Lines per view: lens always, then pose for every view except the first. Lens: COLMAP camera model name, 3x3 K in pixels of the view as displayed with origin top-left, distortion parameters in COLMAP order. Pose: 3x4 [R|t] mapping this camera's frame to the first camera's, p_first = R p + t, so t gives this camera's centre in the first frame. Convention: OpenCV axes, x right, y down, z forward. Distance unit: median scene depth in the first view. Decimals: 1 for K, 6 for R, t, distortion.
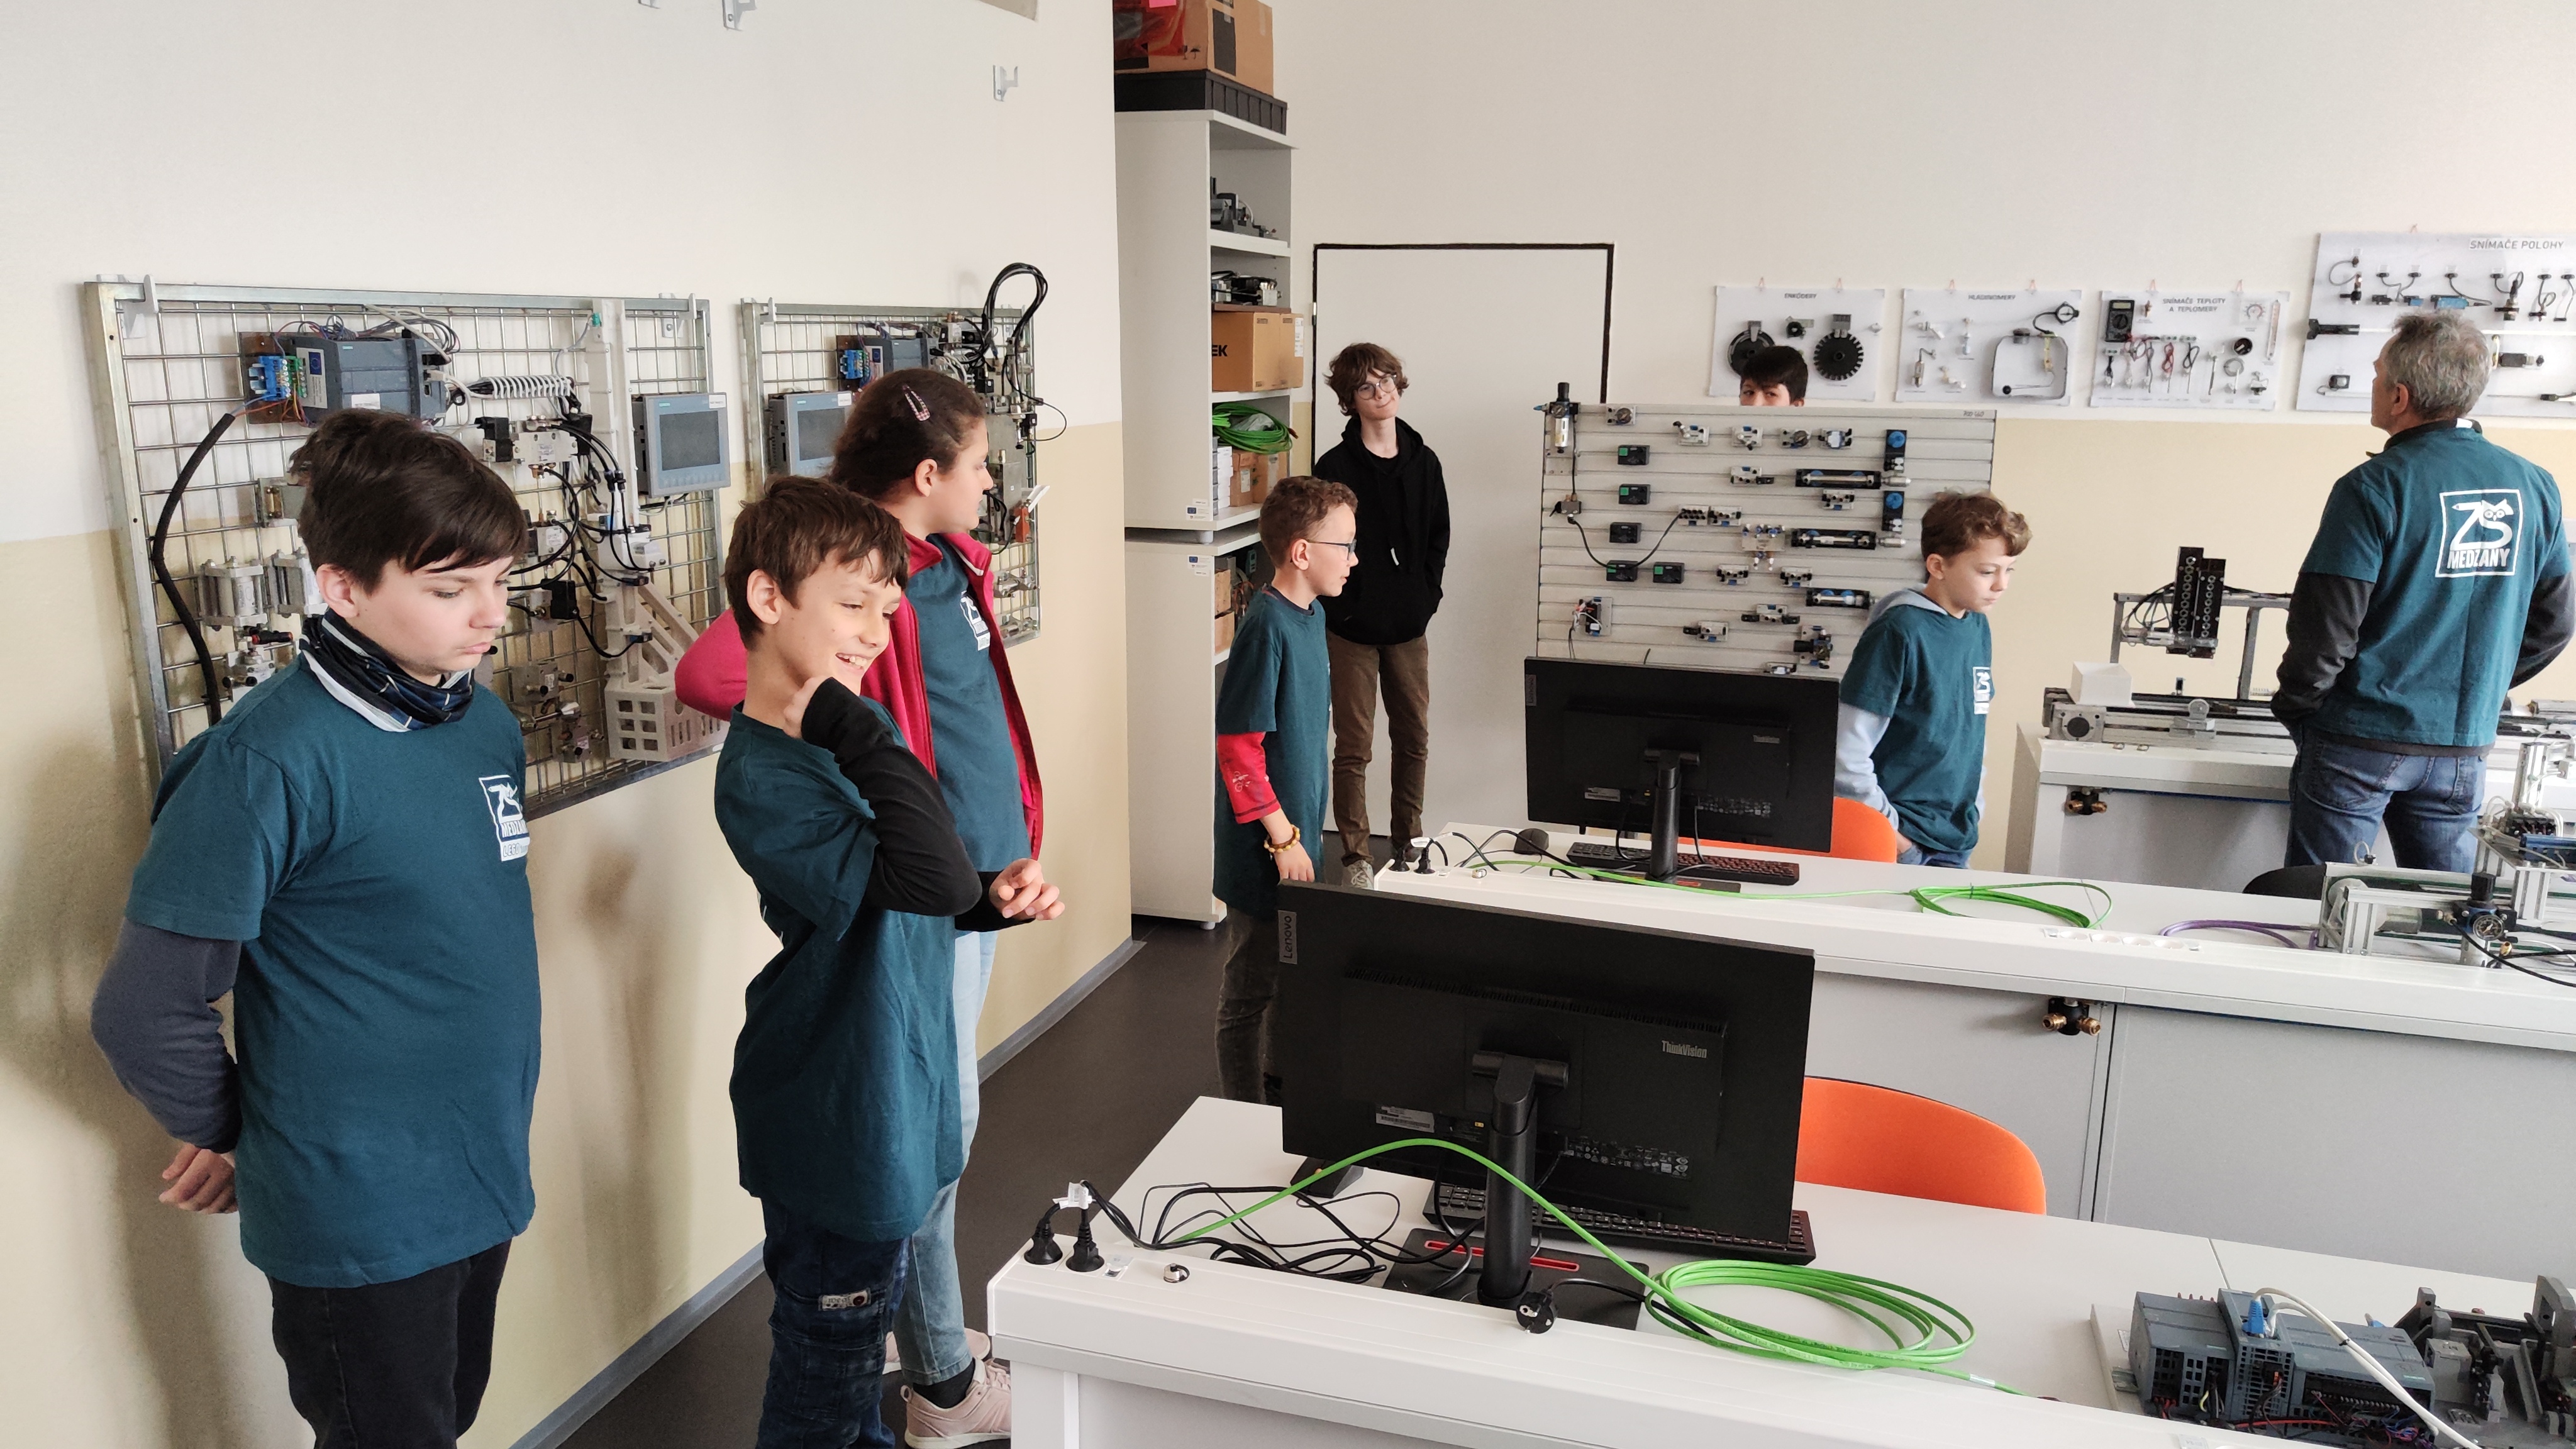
lens RADIAL K [[1830.2, 0, 1311.5], [0, 1830.2, 690.4], [0, 0, 1]] dist [0.026660, -0.017484]
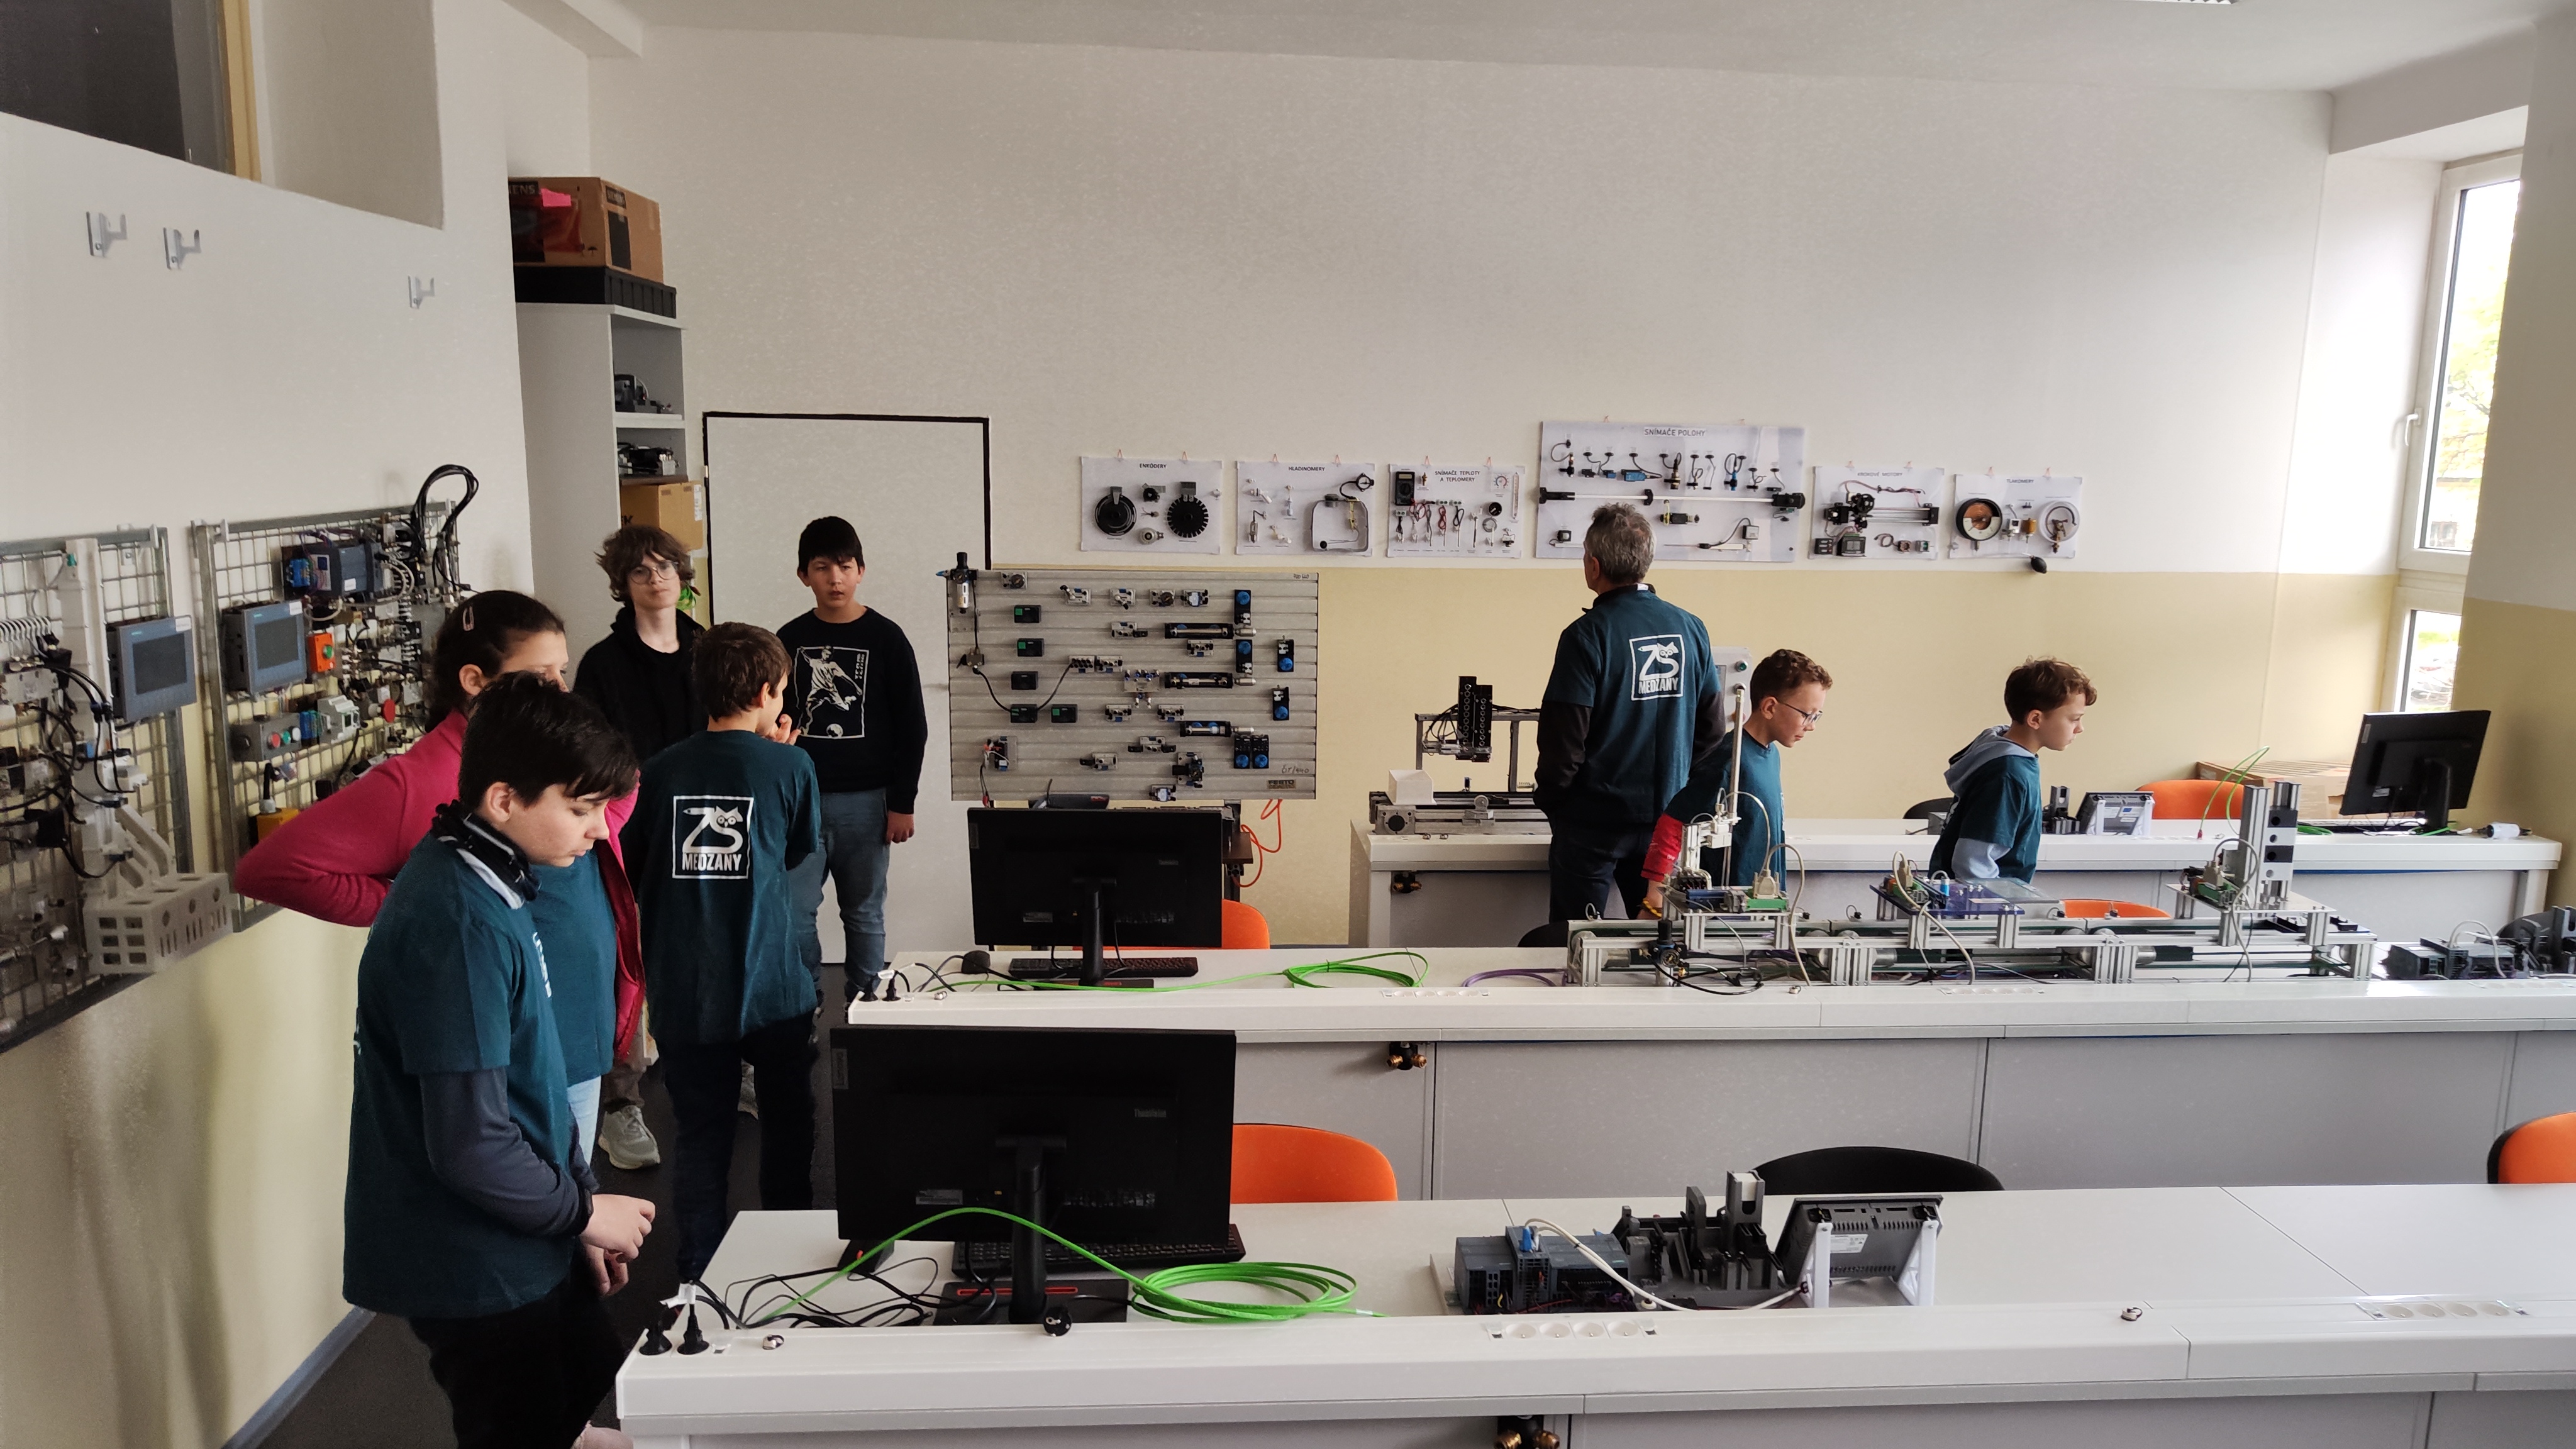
lens RADIAL K [[1830.2, 0, 1296.7], [0, 1830.2, 727.9], [0, 0, 1]] dist [0.026660, -0.017484]
pose [[0.940259, -0.057158, 0.335627, -0.077242], [0.066932, 0.997602, -0.017615, -0.034775], [-0.333816, 0.039027, 0.941830, -0.194185]]
